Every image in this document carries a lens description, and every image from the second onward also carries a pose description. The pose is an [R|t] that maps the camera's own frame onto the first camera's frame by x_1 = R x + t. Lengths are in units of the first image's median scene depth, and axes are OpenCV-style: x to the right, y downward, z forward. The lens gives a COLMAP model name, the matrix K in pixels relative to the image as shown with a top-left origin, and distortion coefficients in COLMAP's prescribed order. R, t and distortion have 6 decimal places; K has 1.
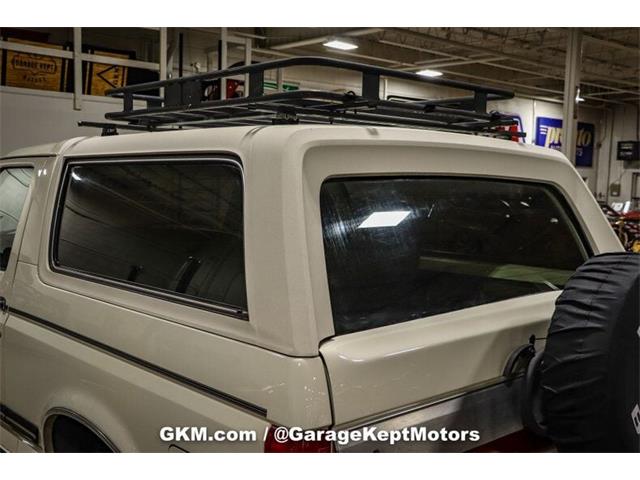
lens RADIAL K [[712.7, 0, 320.0], [0, 712.7, 240.0], [0, 0, 1]] dist [-0.008034, 0.009579]
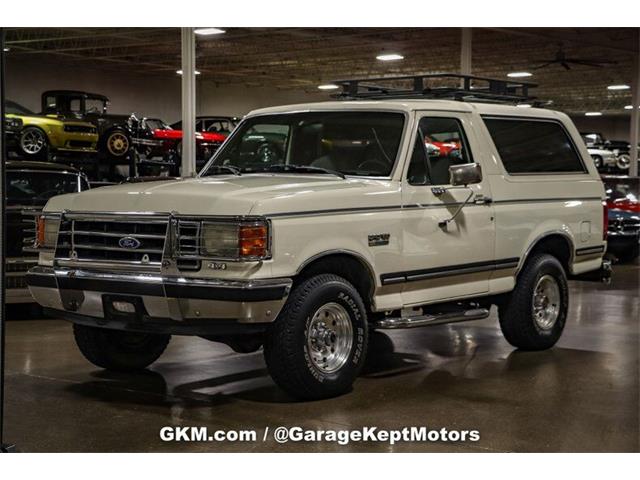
lens RADIAL K [[1232.6, 0, 320.0], [0, 1232.6, 240.0], [0, 0, 1]] dist [0.170302, -0.094502]
pose [[-0.165458, -0.071307, 0.983636, -1.101632], [0.077914, 0.993320, 0.085115, -0.032808], [-0.983134, 0.090722, -0.158797, 0.631105]]
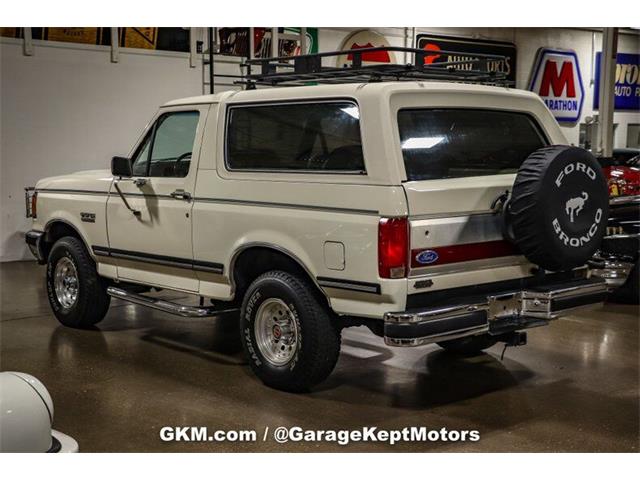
lens RADIAL K [[949.3, 0, 320.0], [0, 949.3, 240.0], [0, 0, 1]] dist [0.059361, 0.197631]
pose [[0.999788, -0.019305, -0.007189, -0.046271], [0.019449, 0.999599, 0.020579, 0.050775], [0.006788, -0.020715, 0.999762, -0.385790]]
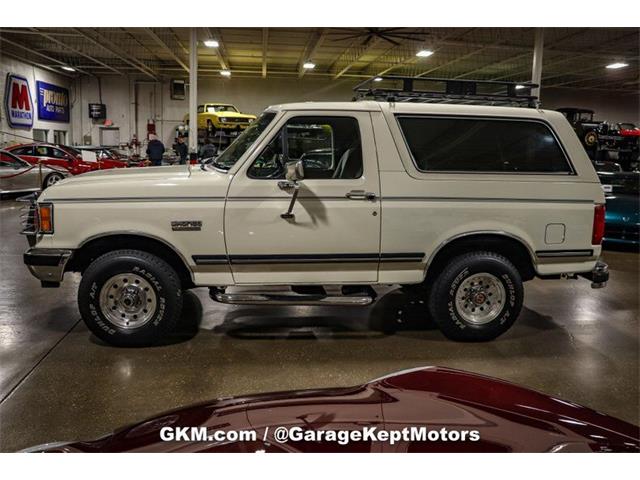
lens RADIAL K [[567.7, 0, 320.0], [0, 567.7, 240.0], [0, 0, 1]] dist [-0.165238, 0.201775]
pose [[0.590544, -0.142663, 0.794295, -0.556162], [0.057934, 0.989205, 0.134598, 0.000373], [-0.804923, -0.033469, 0.592435, 0.094682]]
